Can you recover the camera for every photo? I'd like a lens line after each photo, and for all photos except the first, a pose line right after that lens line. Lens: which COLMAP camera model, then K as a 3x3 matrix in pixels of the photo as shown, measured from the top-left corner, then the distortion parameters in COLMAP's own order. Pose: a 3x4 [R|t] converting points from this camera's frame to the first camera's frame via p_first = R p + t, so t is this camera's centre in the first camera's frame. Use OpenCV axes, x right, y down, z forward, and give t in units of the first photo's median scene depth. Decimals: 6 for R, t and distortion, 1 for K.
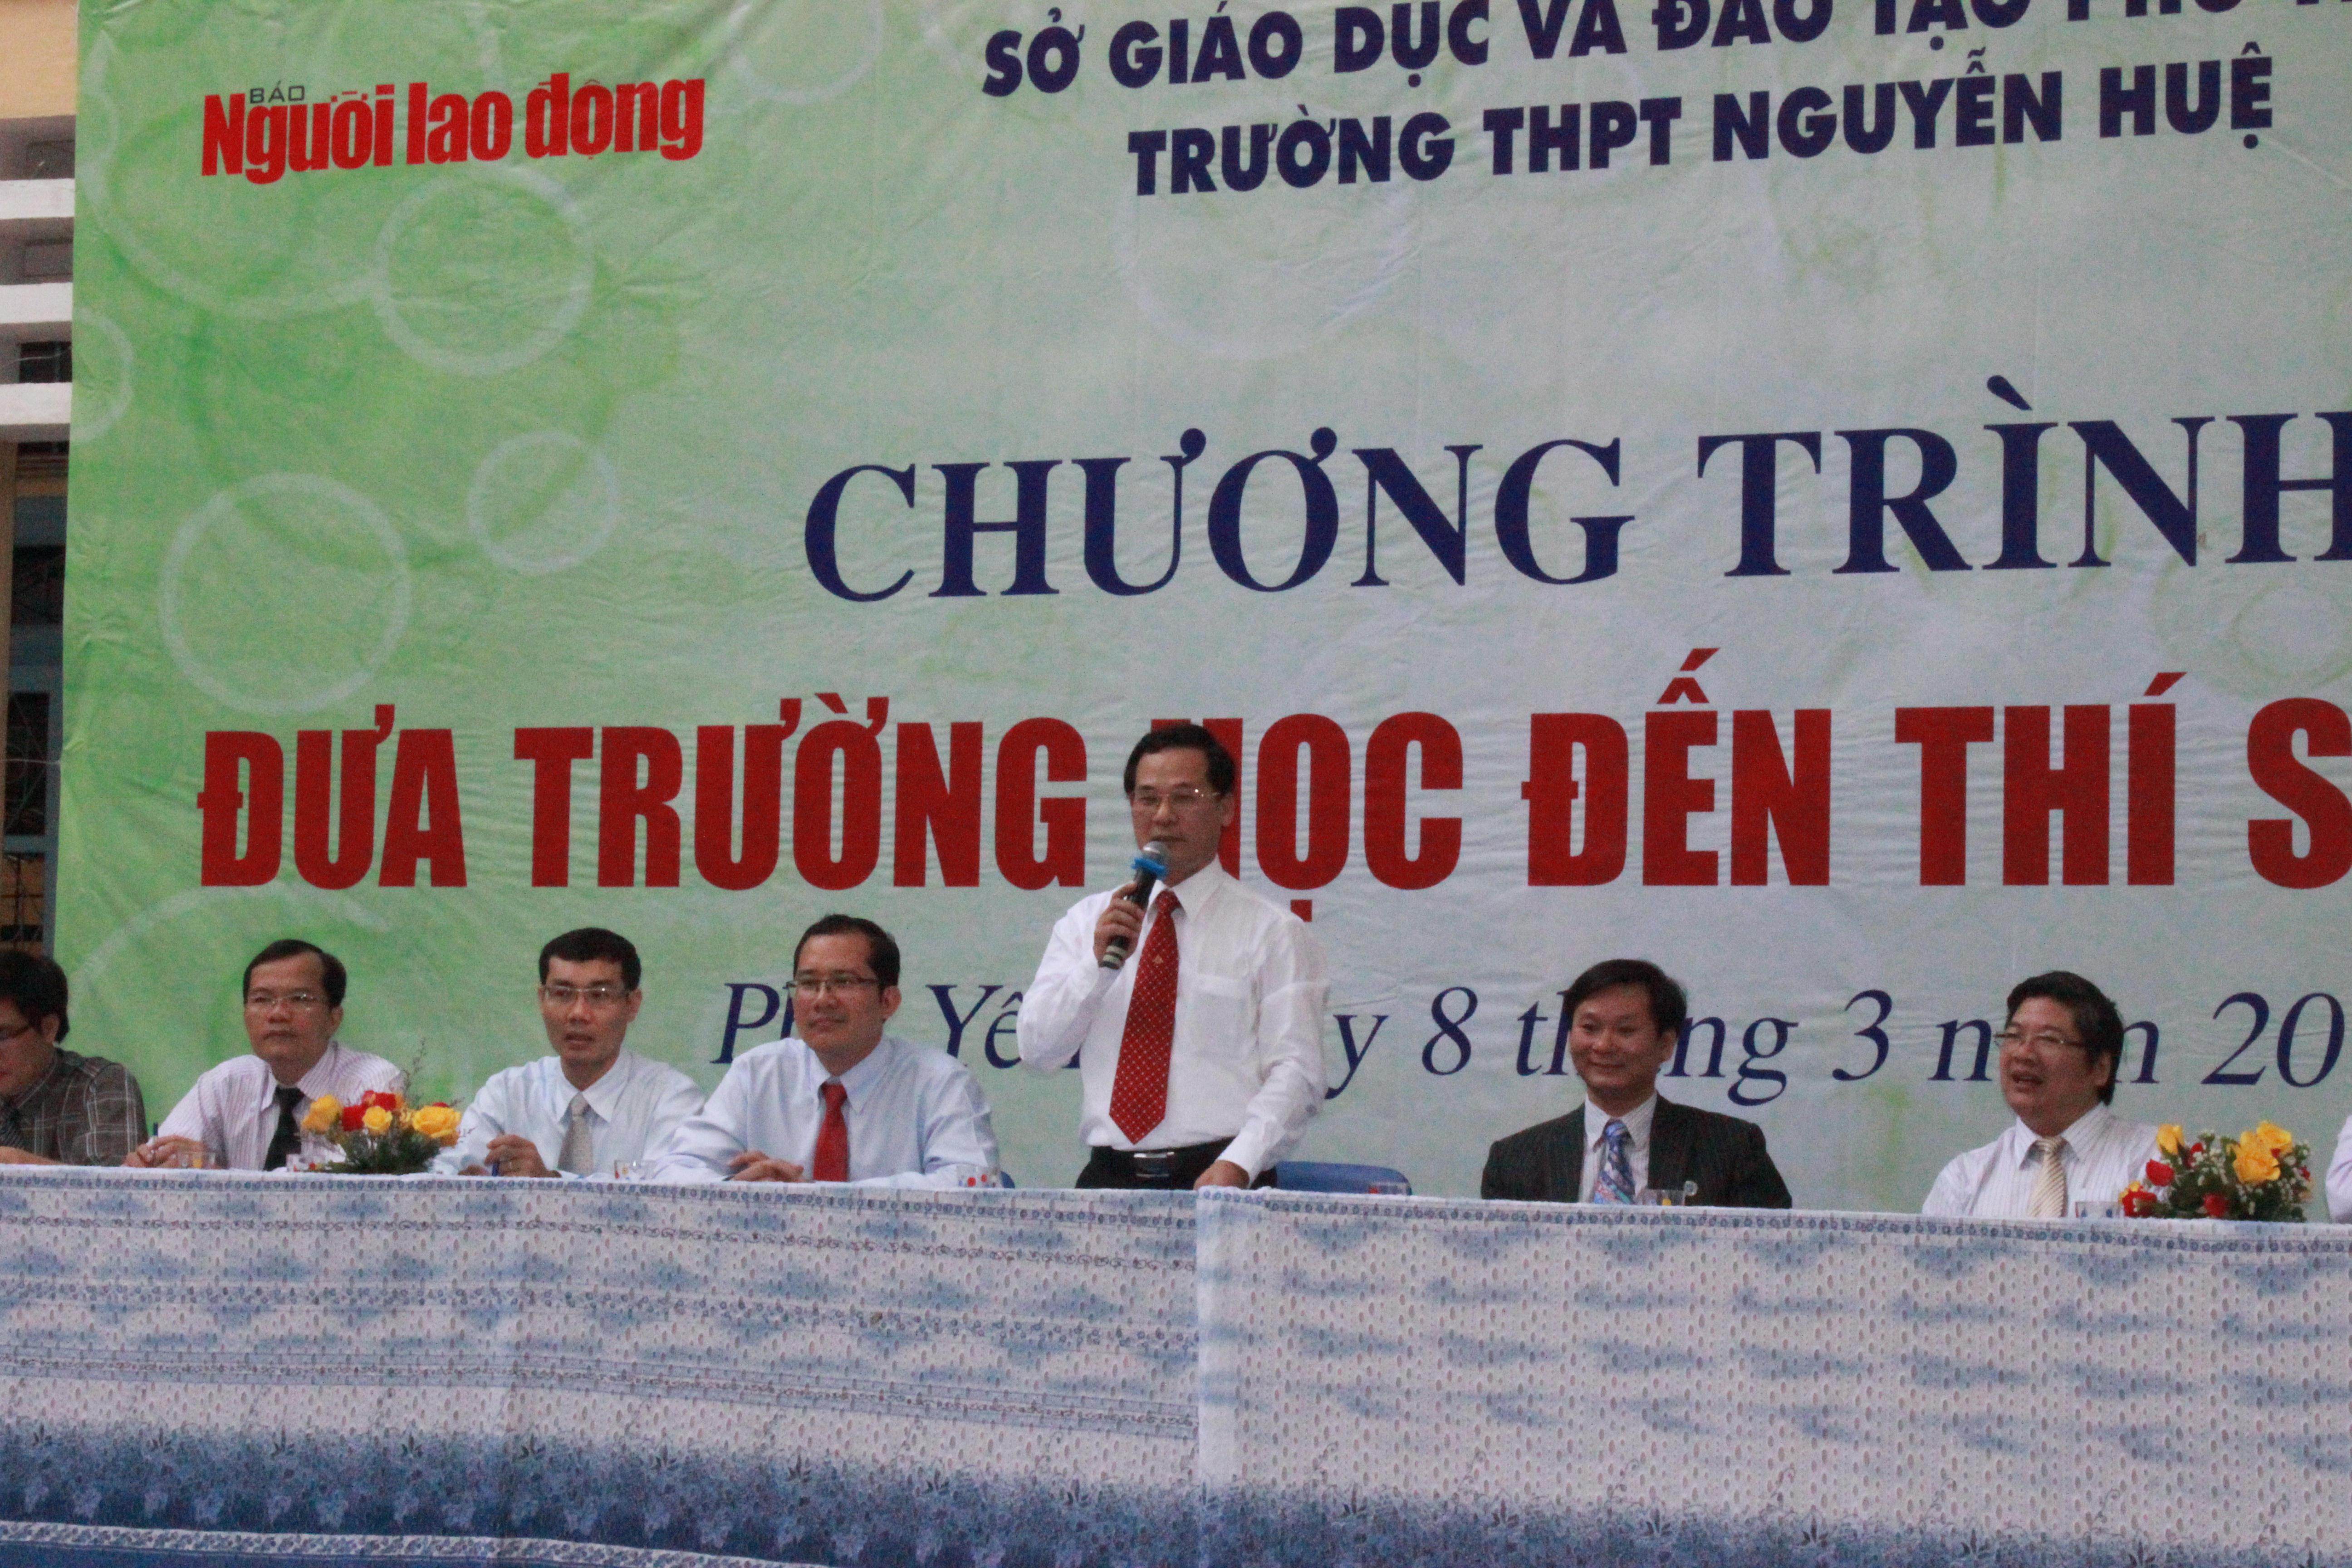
lens RADIAL K [[5269.2, 0, 1176.0], [0, 5269.2, 784.0], [0, 0, 1]] dist [0.009727, 0.676276]
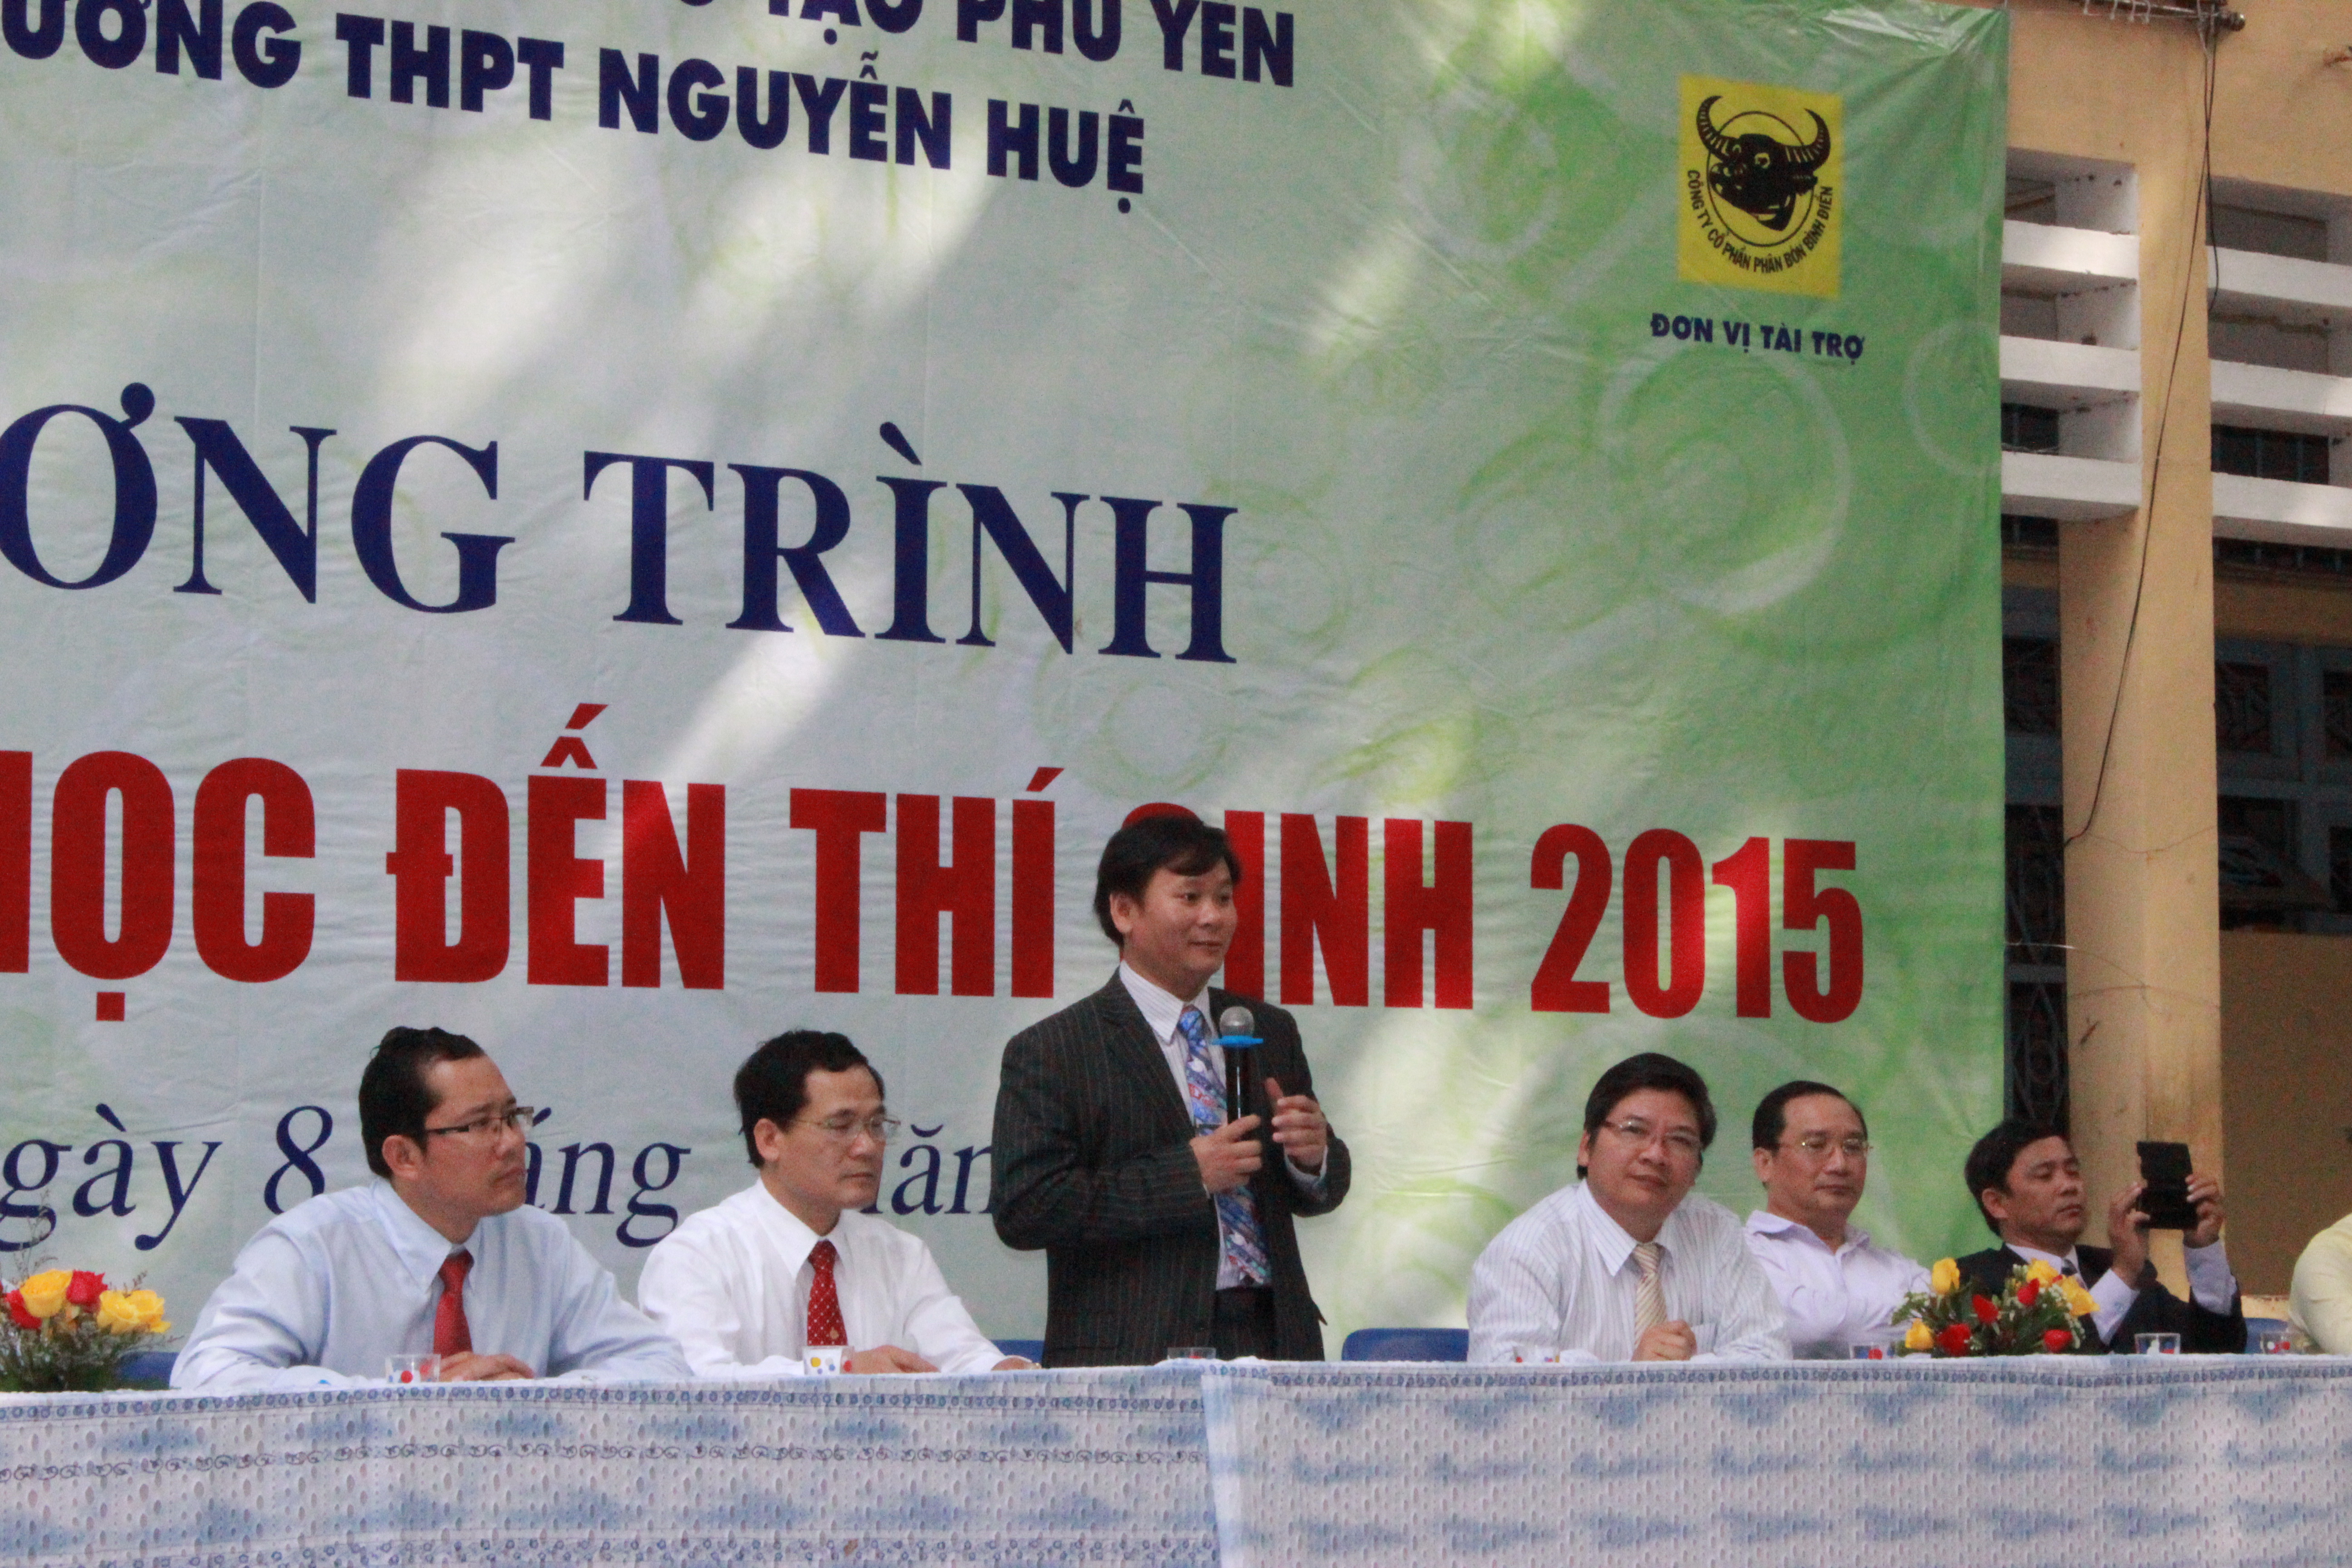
lens RADIAL K [[5903.7, 0, 1176.0], [0, 5903.7, 784.0], [0, 0, 1]] dist [0.155854, -0.823184]
pose [[0.515613, 0.047276, 0.855517, -0.668662], [-0.041808, 0.998675, -0.029990, 0.011609], [-0.855801, -0.020304, 0.516906, 0.438383]]
